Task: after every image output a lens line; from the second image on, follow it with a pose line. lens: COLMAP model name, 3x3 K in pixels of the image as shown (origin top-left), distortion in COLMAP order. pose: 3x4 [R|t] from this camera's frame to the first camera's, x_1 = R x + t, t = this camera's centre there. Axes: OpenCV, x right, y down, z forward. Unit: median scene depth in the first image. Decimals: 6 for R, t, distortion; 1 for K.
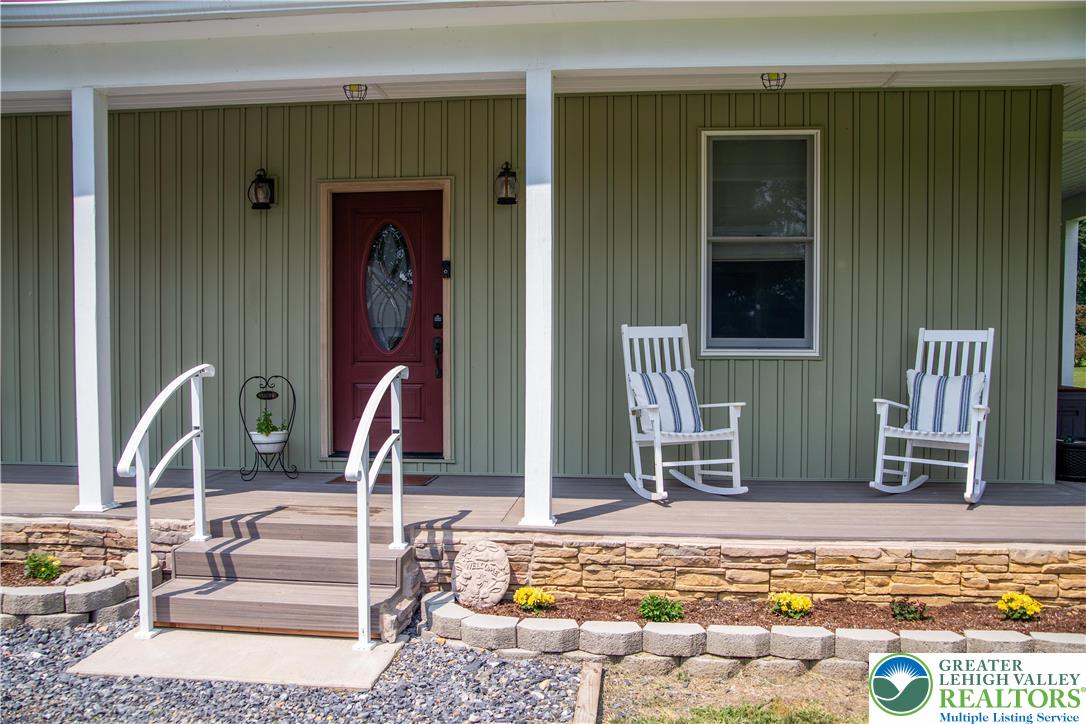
lens RADIAL K [[906.3, 0, 540.2], [0, 906.3, 362.1], [0, 0, 1]] dist [-0.064247, 0.020419]
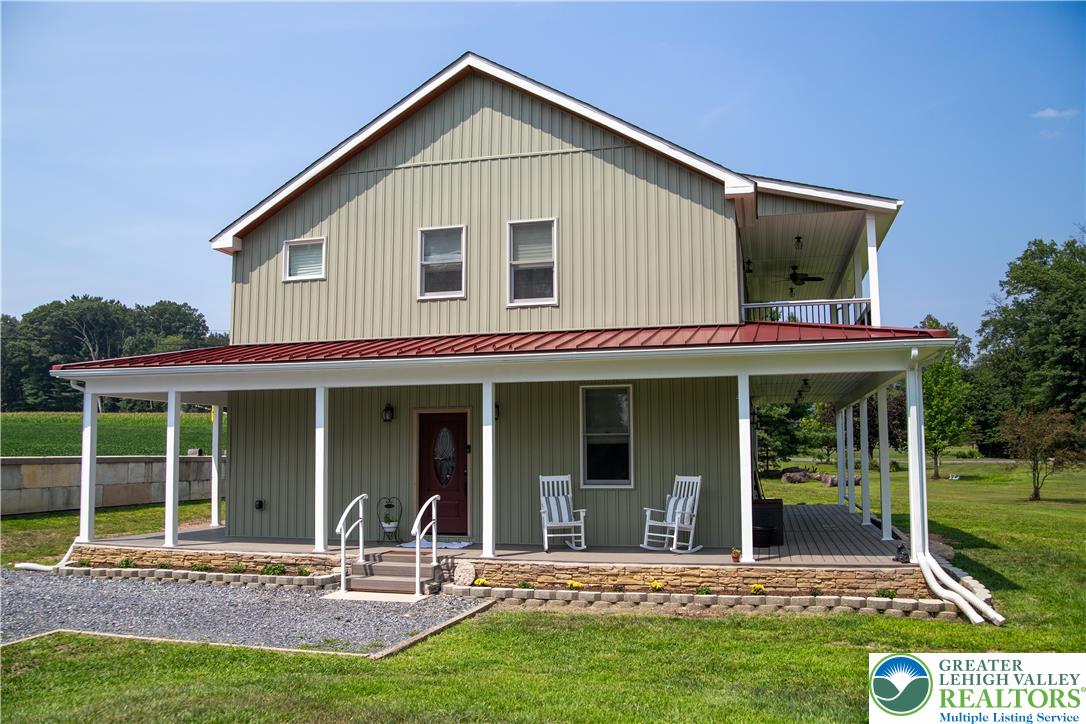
lens RADIAL K [[906.3, 0, 543.1], [0, 906.3, 364.3], [0, 0, 1]] dist [-0.064247, 0.020419]
pose [[0.989385, -0.022668, -0.143538, 0.543253], [0.005476, 0.992873, -0.119054, -0.058687], [0.145214, 0.117004, 0.982458, -1.595929]]
